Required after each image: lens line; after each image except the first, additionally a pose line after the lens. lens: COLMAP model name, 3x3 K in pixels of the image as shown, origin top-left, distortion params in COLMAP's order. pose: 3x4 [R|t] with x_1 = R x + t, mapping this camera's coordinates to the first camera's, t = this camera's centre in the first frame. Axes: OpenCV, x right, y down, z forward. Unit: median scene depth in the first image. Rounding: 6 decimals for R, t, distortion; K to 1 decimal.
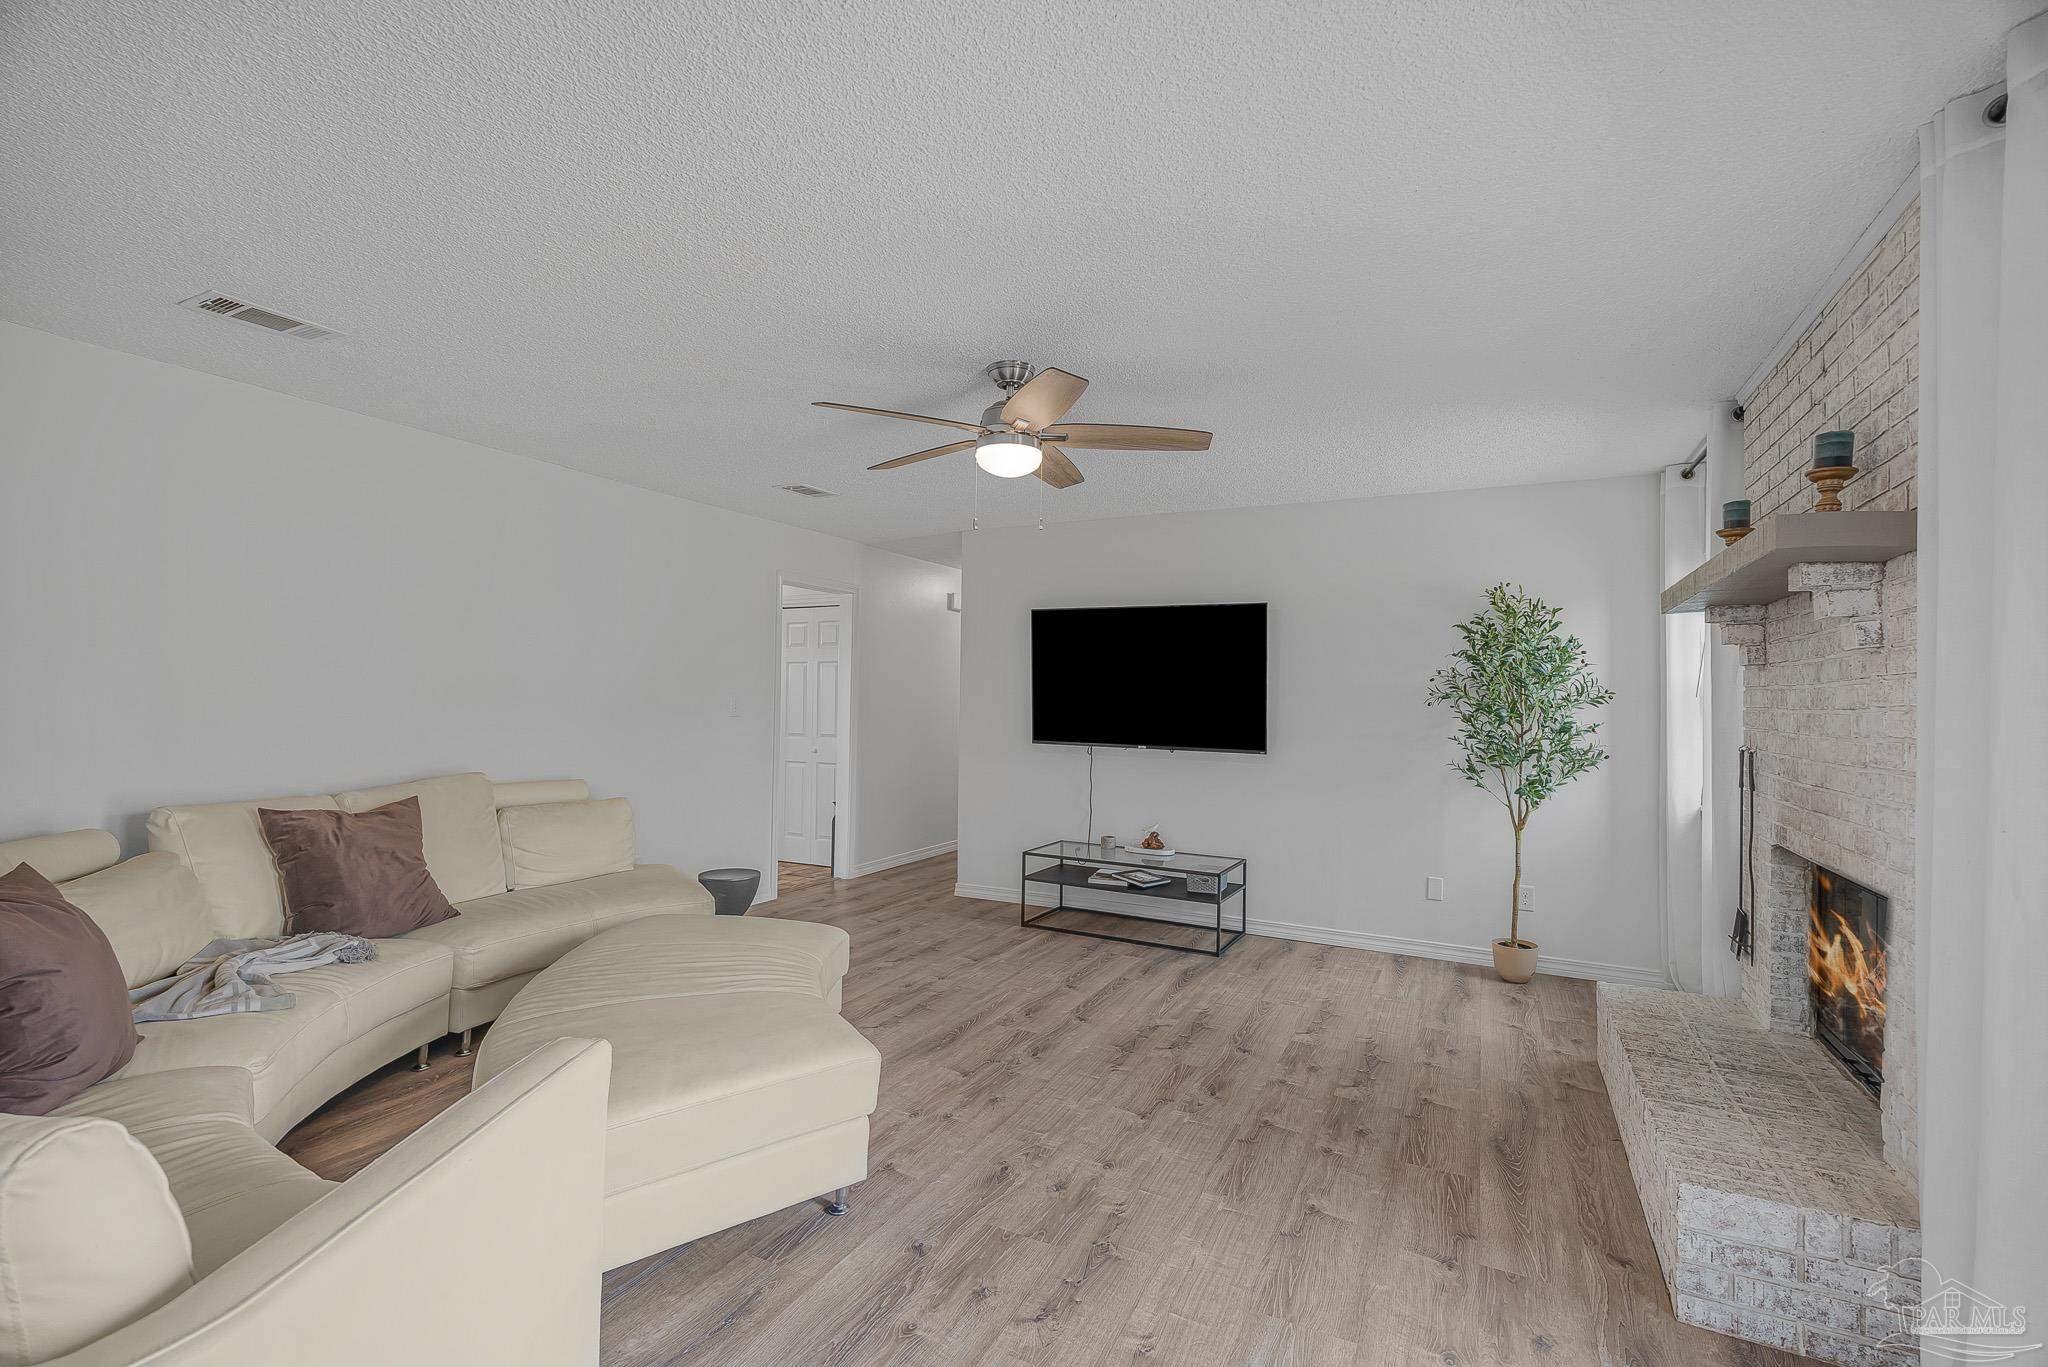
lens RADIAL K [[920.7, 0, 1049.9], [0, 920.7, 689.9], [0, 0, 1]] dist [-0.005961, 0.004016]
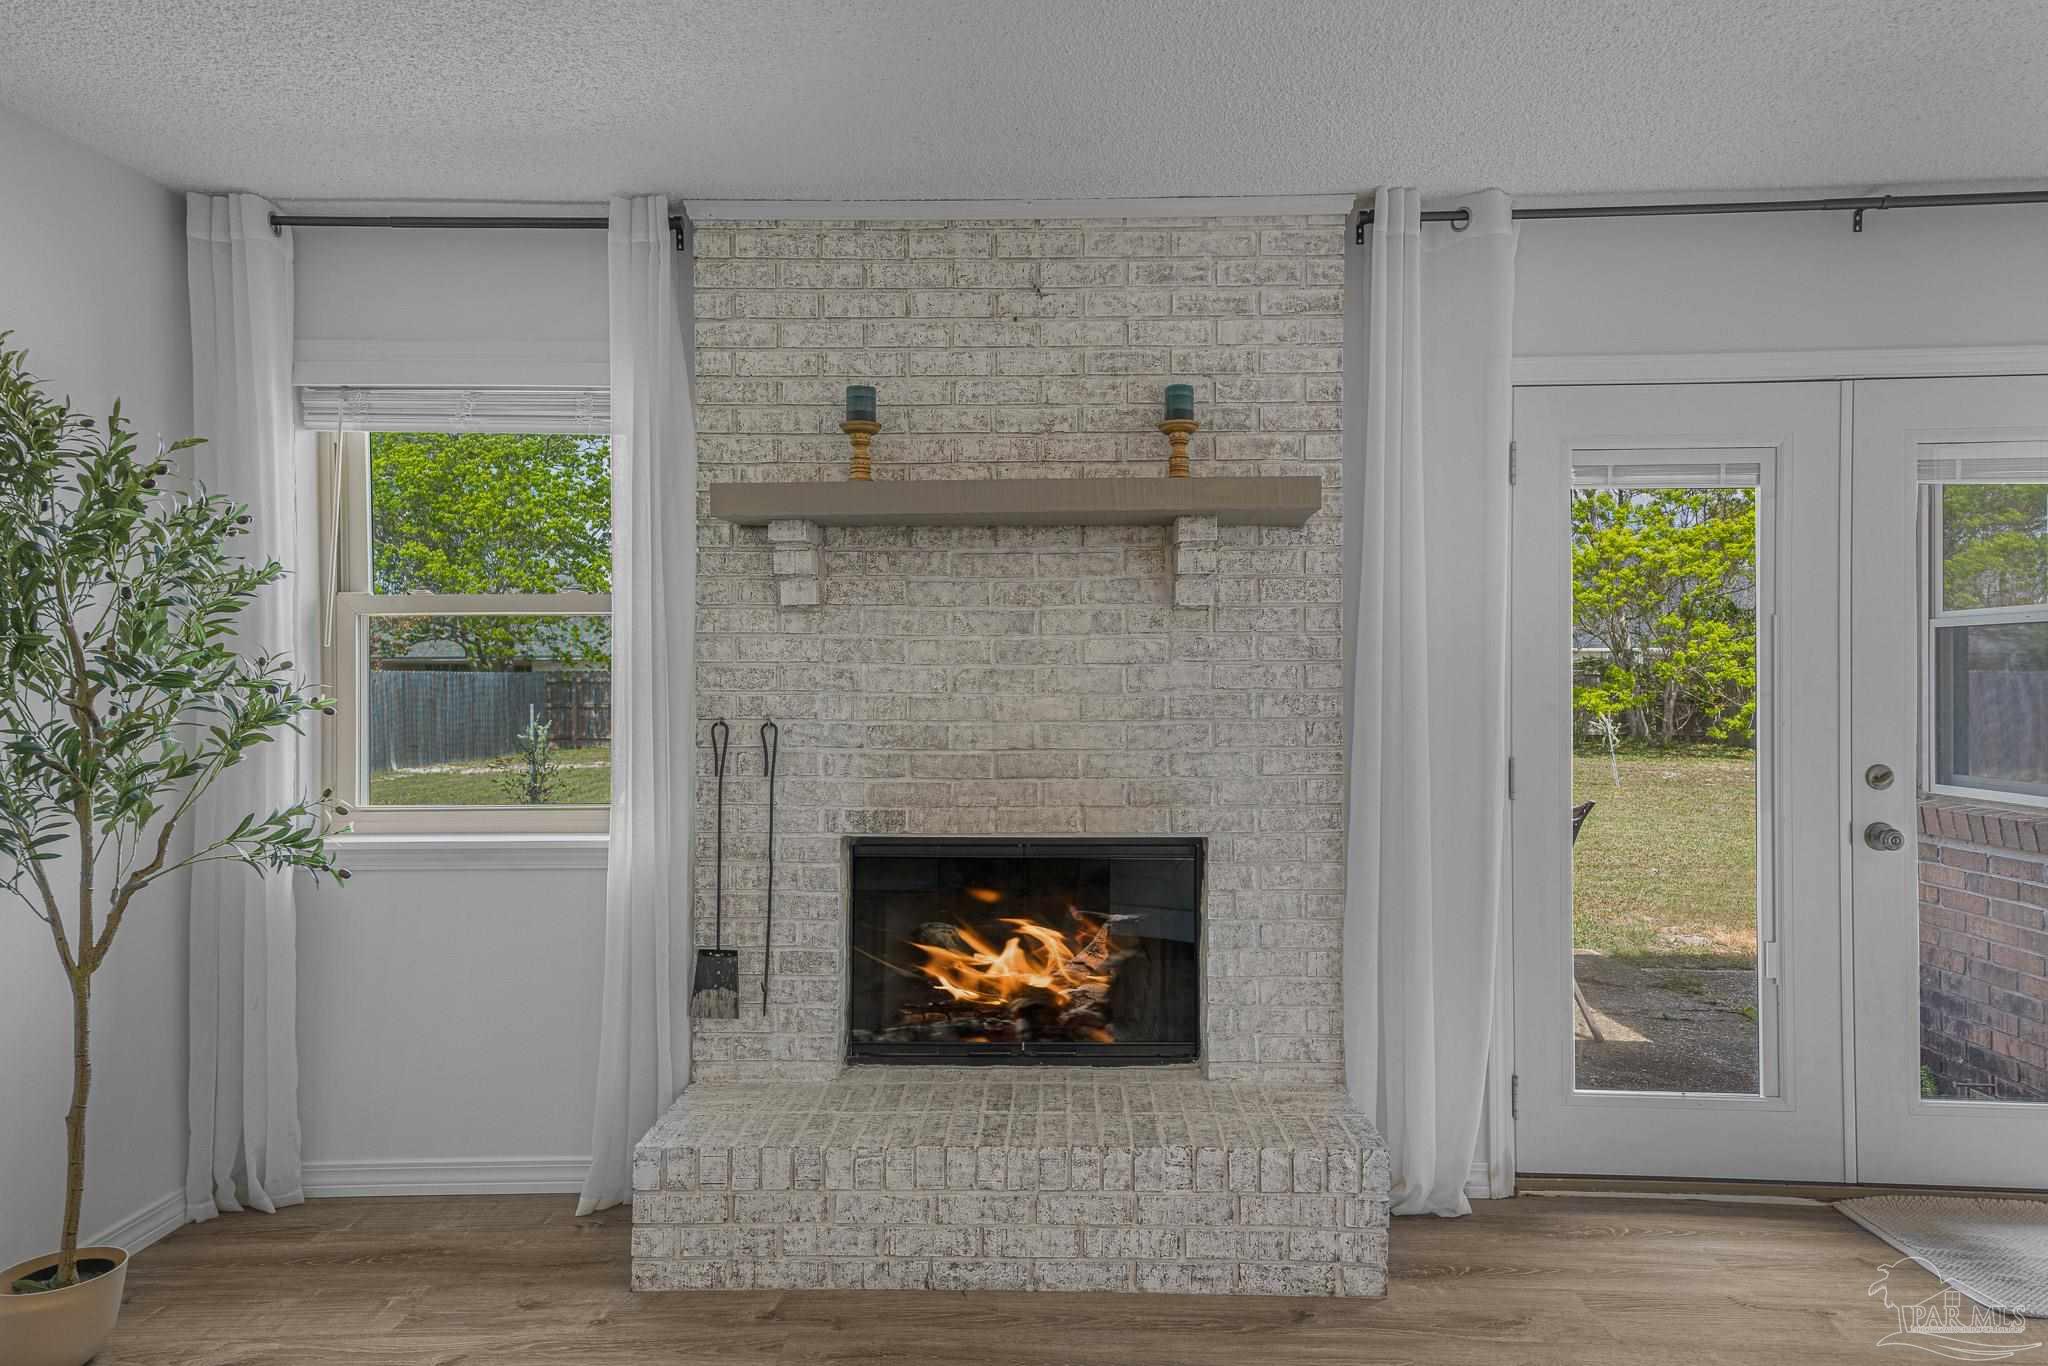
lens RADIAL K [[1302.6, 0, 1063.4], [0, 1302.6, 669.2], [0, 0, 1]] dist [0.086520, -0.005166]
pose [[-0.417625, -0.008801, 0.908577, -0.254643], [-0.010931, 0.999929, 0.004662, 0.014755], [-0.908554, -0.007985, -0.417691, 1.095639]]
